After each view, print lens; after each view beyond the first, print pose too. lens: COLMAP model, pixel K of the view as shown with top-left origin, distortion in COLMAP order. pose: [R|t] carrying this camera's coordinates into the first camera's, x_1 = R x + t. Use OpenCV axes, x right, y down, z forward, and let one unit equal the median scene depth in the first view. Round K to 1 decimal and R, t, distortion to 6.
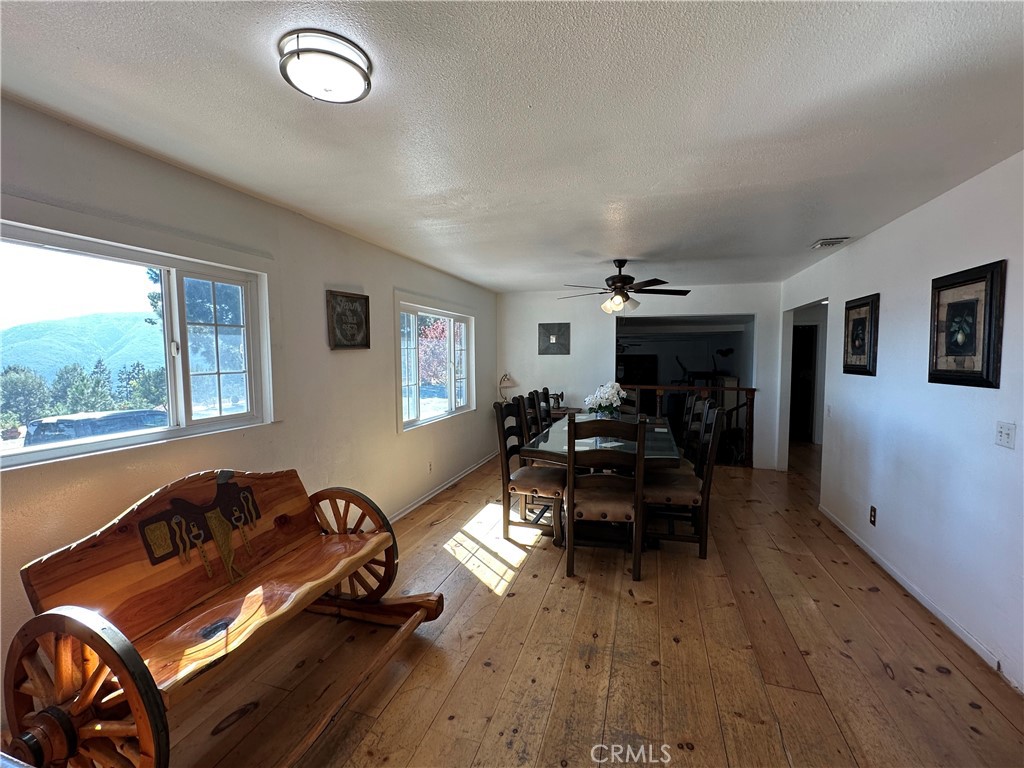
lens RADIAL K [[440.1, 0, 511.4], [0, 440.1, 380.2], [0, 0, 1]] dist [0.001209, 0.000015]
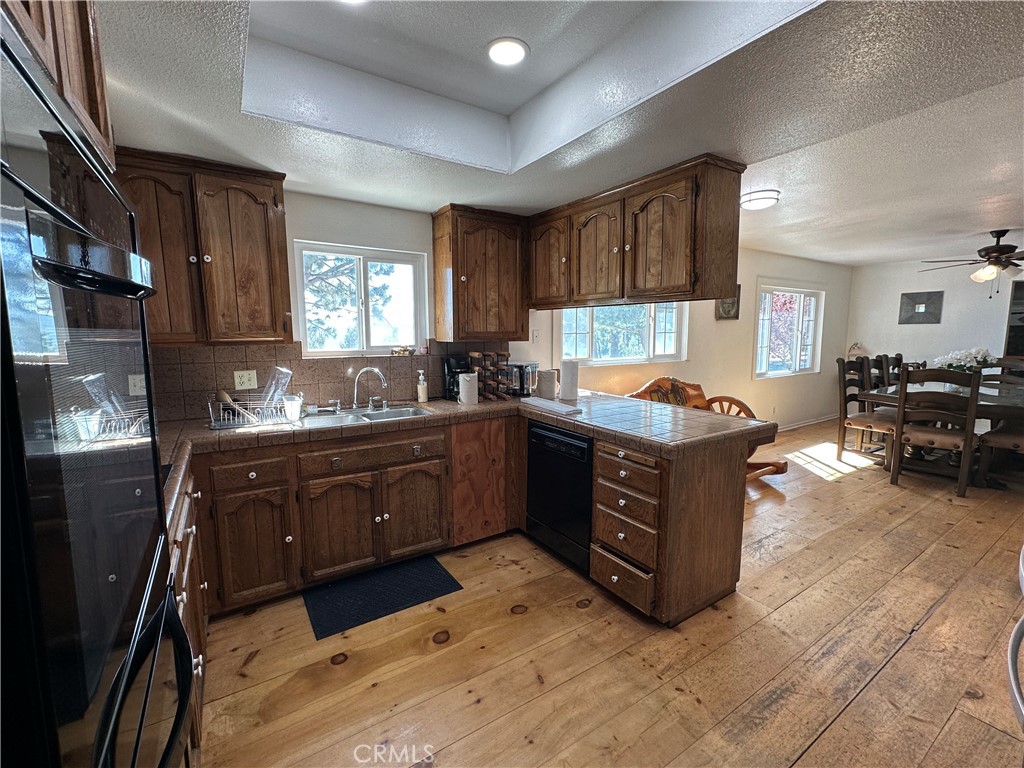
lens RADIAL K [[440.1, 0, 511.9], [0, 440.1, 385.7], [0, 0, 1]] dist [0.001209, 0.000015]
pose [[0.768533, 0.075713, -0.635314, 0.059740], [-0.032994, 0.996342, 0.078826, 0.062870], [0.638958, -0.039619, 0.768220, -0.691070]]
